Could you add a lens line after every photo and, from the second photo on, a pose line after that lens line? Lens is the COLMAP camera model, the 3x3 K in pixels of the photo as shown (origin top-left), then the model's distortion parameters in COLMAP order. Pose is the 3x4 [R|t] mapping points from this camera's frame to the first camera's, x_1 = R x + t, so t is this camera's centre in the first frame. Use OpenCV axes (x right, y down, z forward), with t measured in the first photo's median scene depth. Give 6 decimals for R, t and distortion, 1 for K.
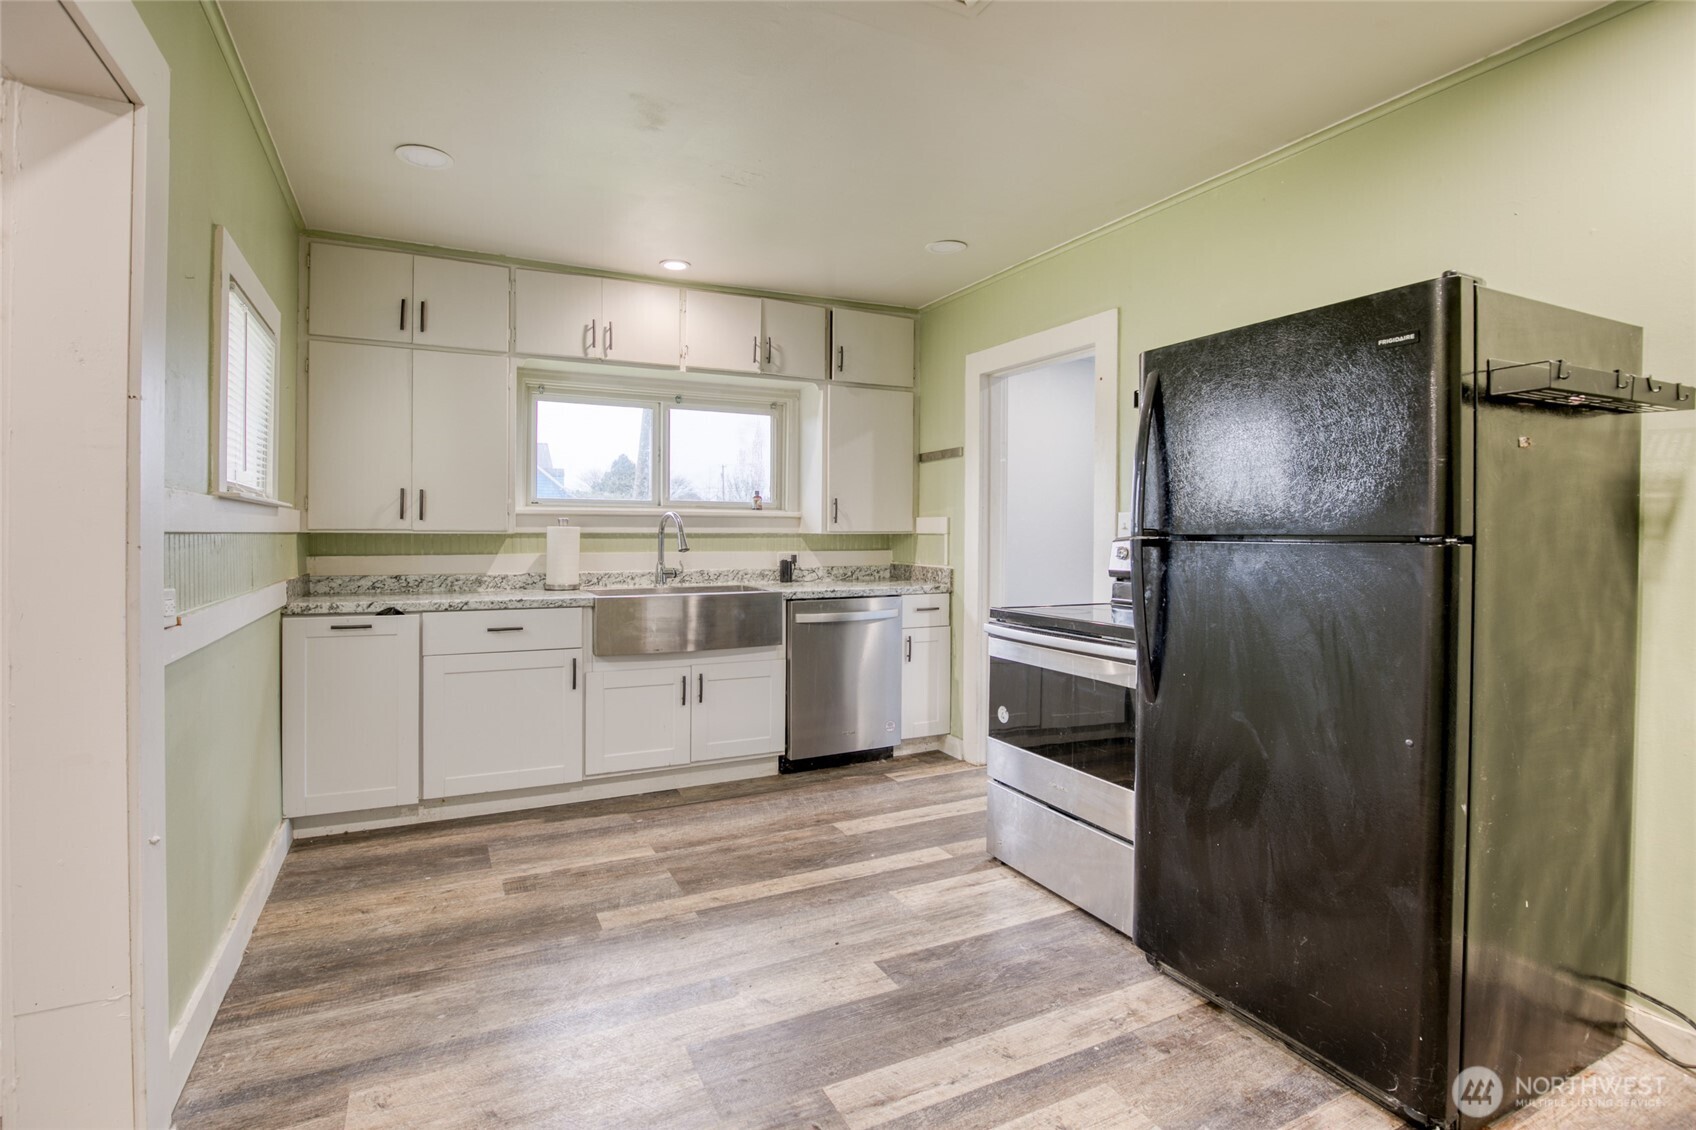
lens RADIAL K [[834.2, 0, 849.4], [0, 834.2, 544.3], [0, 0, 1]] dist [-0.033755, 0.006541]
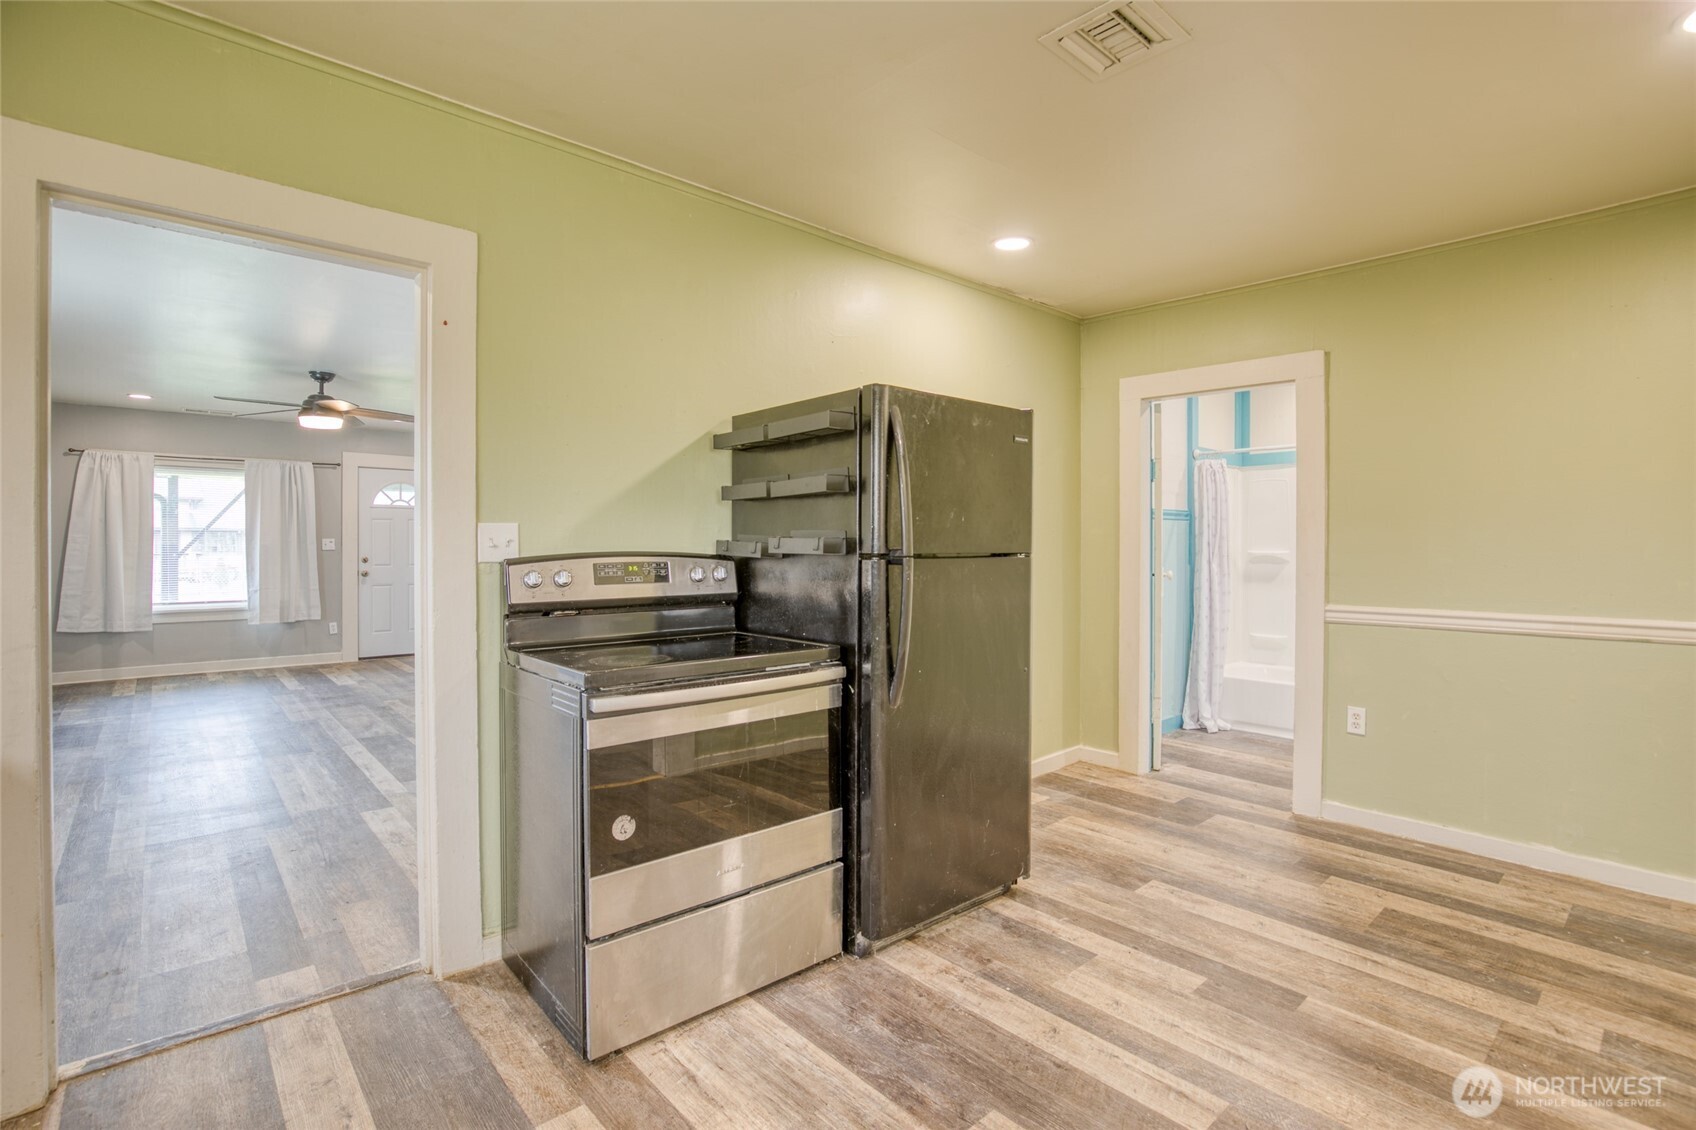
lens RADIAL K [[790.7, 0, 889.2], [0, 790.7, 548.6], [0, 0, 1]] dist [-0.042261, 0.002636]
pose [[-0.291388, -0.009206, 0.956561, -0.410123], [0.014193, 0.999802, 0.013946, -0.021010], [-0.956500, 0.017640, -0.291200, 0.844942]]
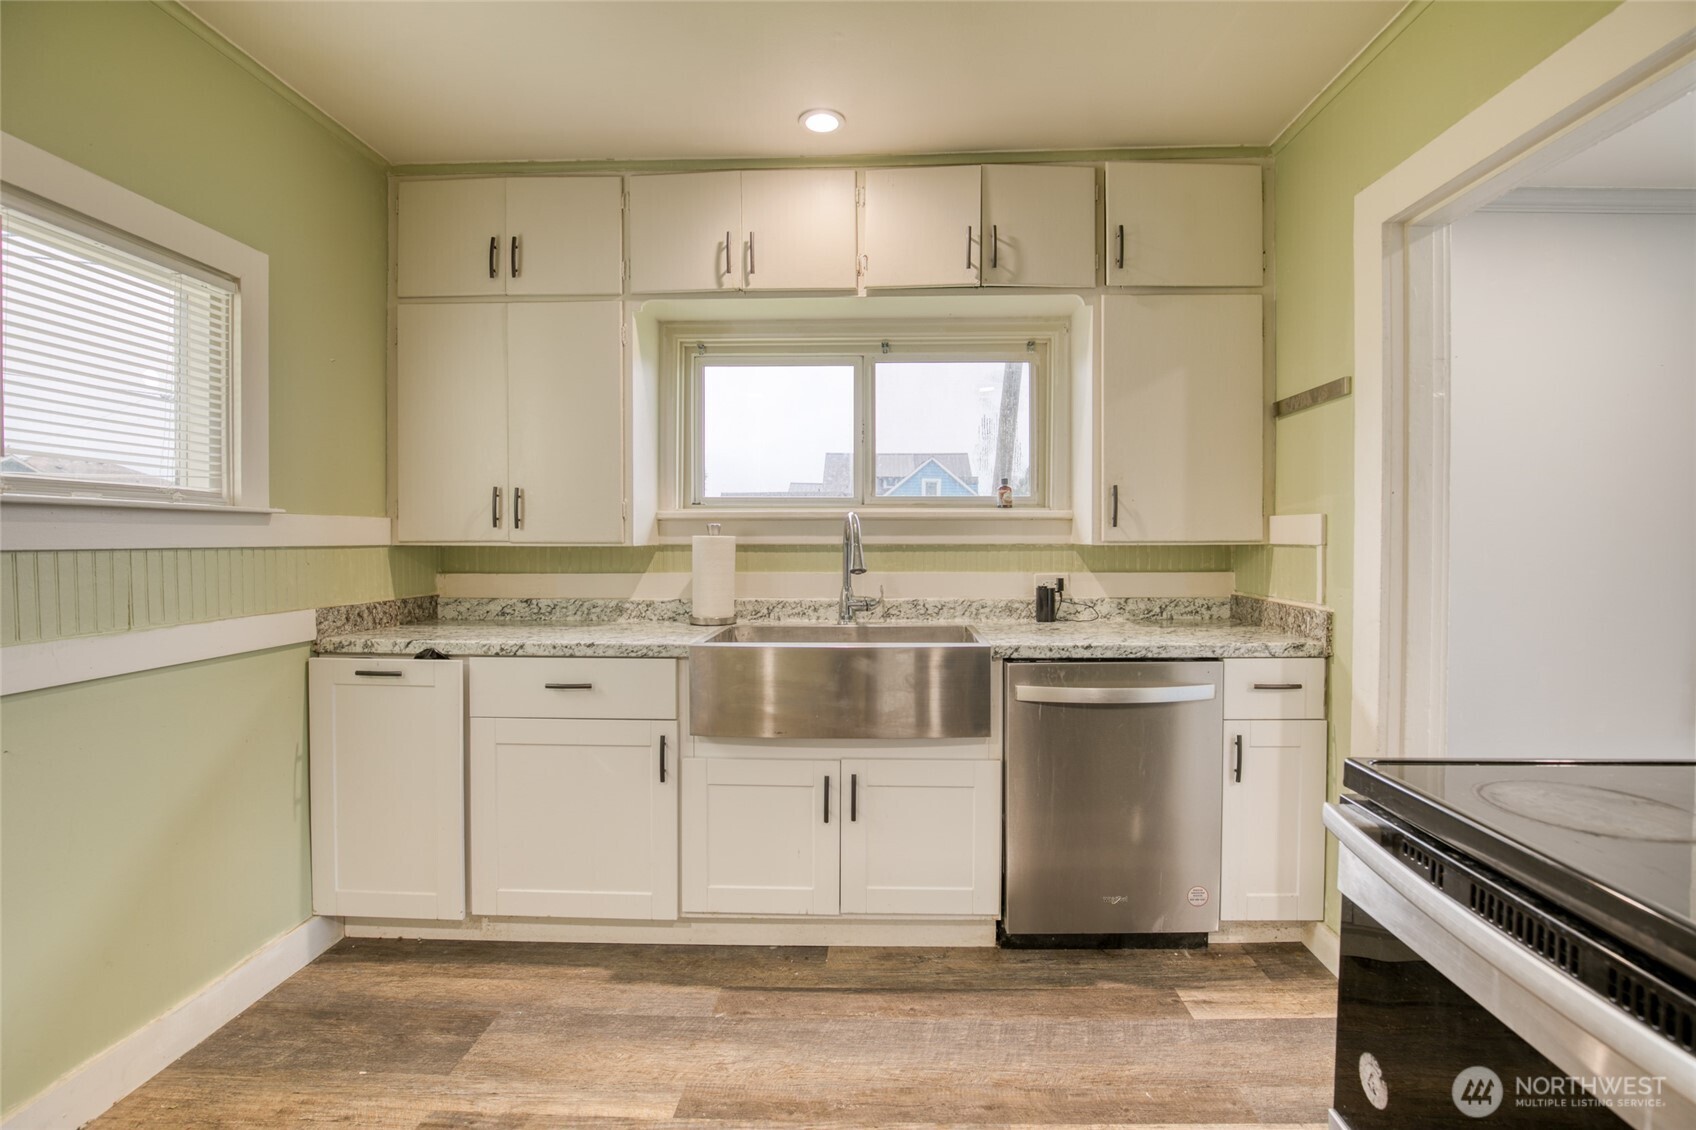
lens RADIAL K [[834.2, 0, 892.1], [0, 834.2, 541.0], [0, 0, 1]] dist [-0.033755, 0.006541]
pose [[0.882683, -0.003572, -0.469955, 0.151880], [-0.000829, 0.999958, -0.009158, -0.012188], [0.469968, 0.008473, 0.882643, 0.509207]]
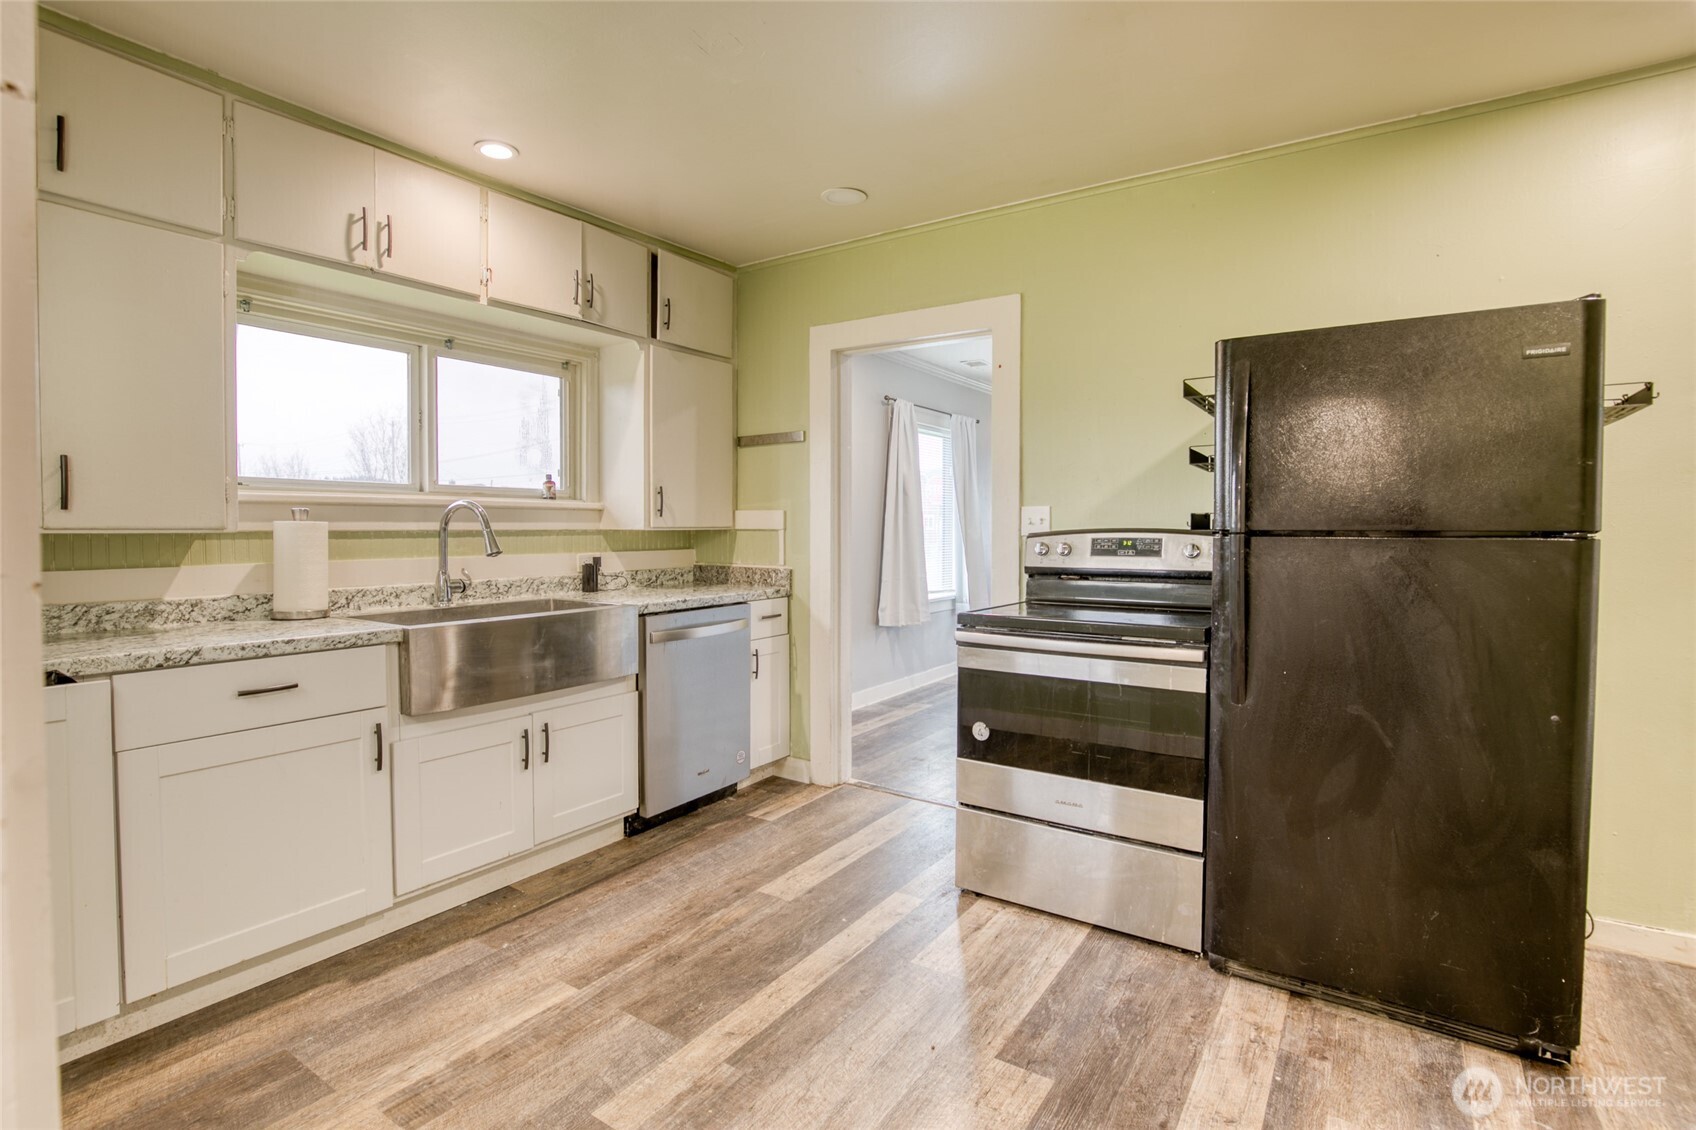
lens RADIAL K [[834.2, 0, 852.2], [0, 834.2, 555.9], [0, 0, 1]] dist [-0.033755, 0.006541]
pose [[0.864326, -0.021017, 0.502492, -0.331920], [0.010213, 0.999654, 0.024244, -0.006560], [-0.502828, -0.015823, 0.864242, 0.257961]]
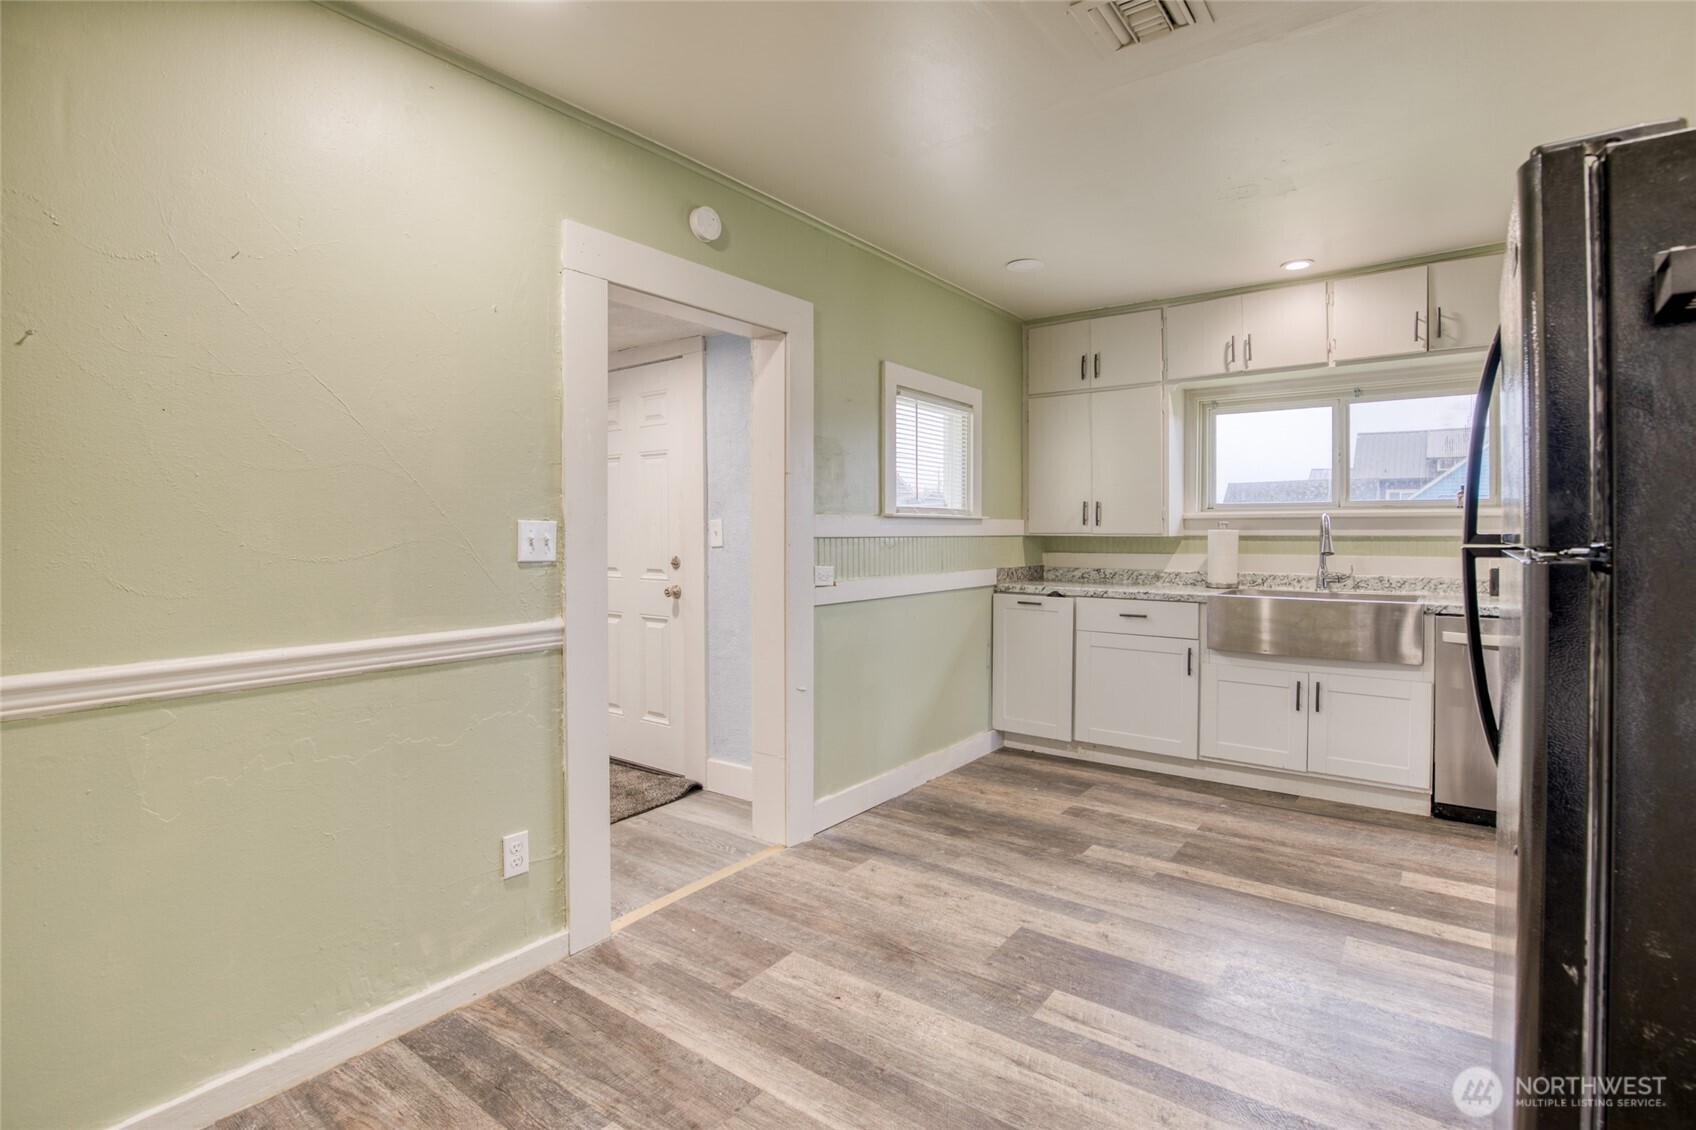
lens RADIAL K [[834.2, 0, 816.6], [0, 834.2, 539.3], [0, 0, 1]] dist [-0.033755, 0.006541]
pose [[0.401732, 0.004112, -0.915748, 0.505546], [-0.007257, 0.999973, 0.001306, -0.007577], [0.915729, 0.006121, 0.401751, 0.090723]]
